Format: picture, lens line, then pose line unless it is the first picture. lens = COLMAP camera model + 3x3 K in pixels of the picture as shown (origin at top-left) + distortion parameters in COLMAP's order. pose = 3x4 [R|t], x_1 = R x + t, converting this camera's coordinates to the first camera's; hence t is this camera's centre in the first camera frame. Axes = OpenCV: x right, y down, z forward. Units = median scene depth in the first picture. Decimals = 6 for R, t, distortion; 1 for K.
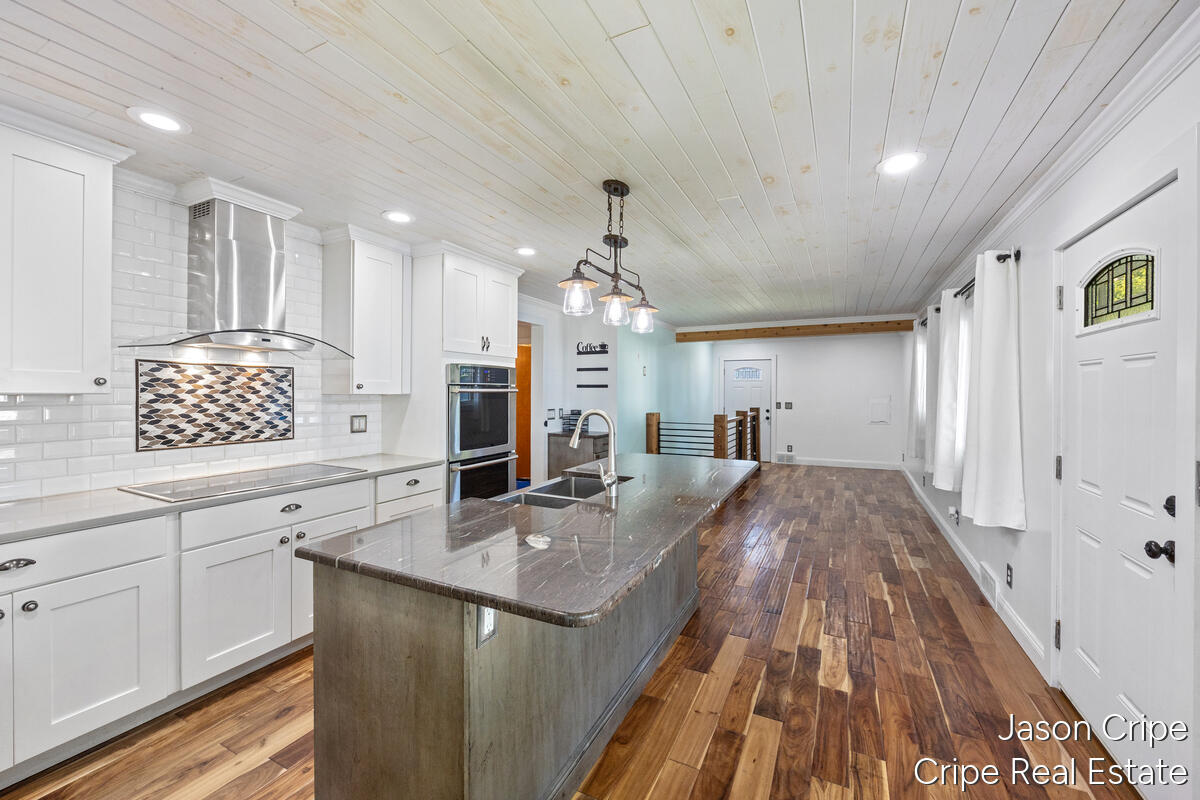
lens RADIAL K [[480.4, 0, 599.2], [0, 480.4, 394.2], [0, 0, 1]] dist [-0.000657, 0.000134]
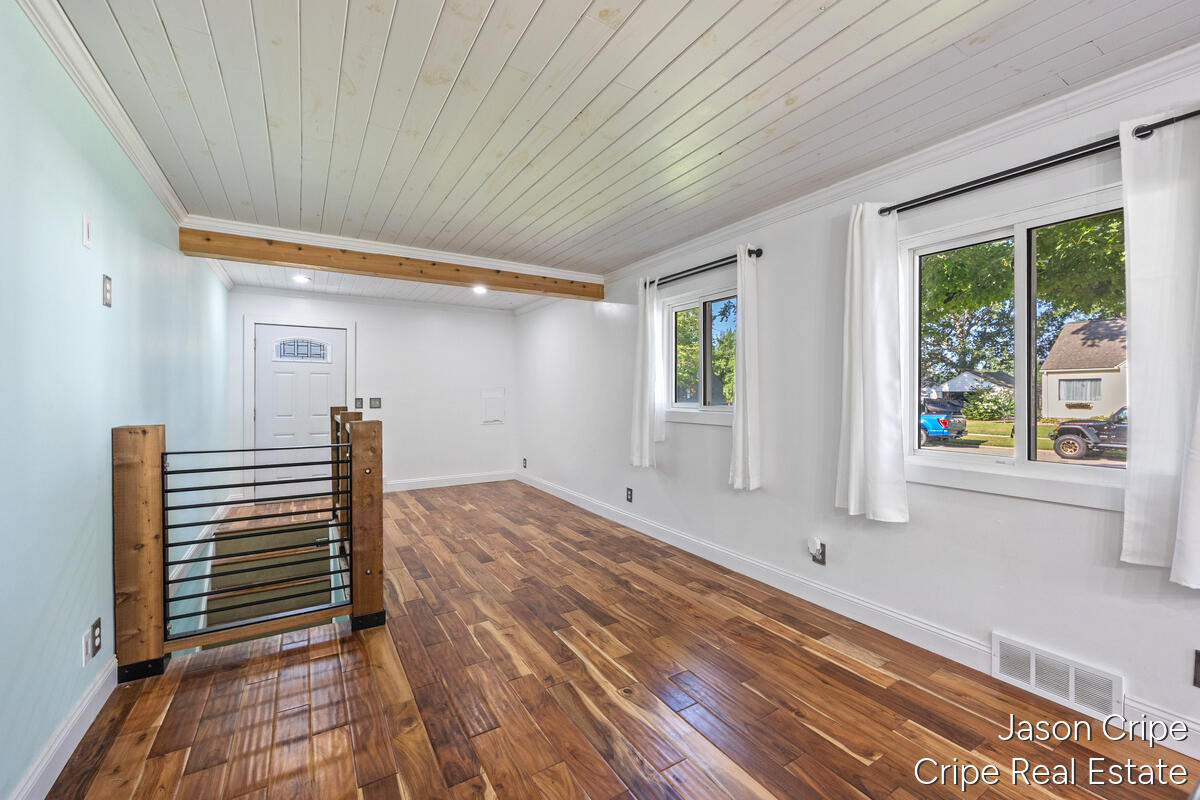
lens RADIAL K [[480.4, 0, 596.7], [0, 480.4, 397.2], [0, 0, 1]] dist [-0.000657, 0.000134]
pose [[0.528399, -0.007579, 0.848962, 0.000017], [0.005738, 0.999969, 0.005356, 0.046281], [-0.848977, 0.002042, 0.528426, 1.366353]]
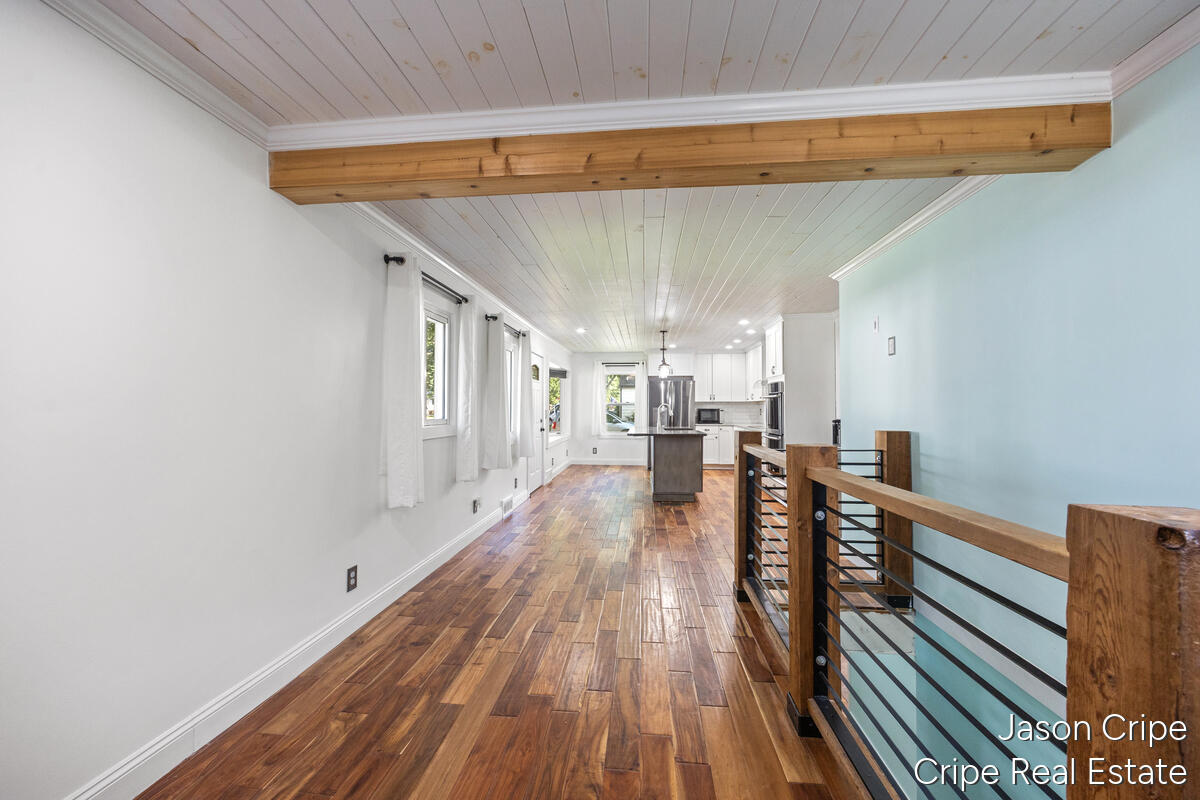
lens RADIAL K [[480.4, 0, 595.9], [0, 480.4, 403.4], [0, 0, 1]] dist [-0.000657, 0.000134]
pose [[-0.934159, -0.003627, -0.356839, 1.337666], [-0.001349, 0.999977, -0.006633, 0.039860], [0.356855, -0.005715, -0.934142, 3.232603]]
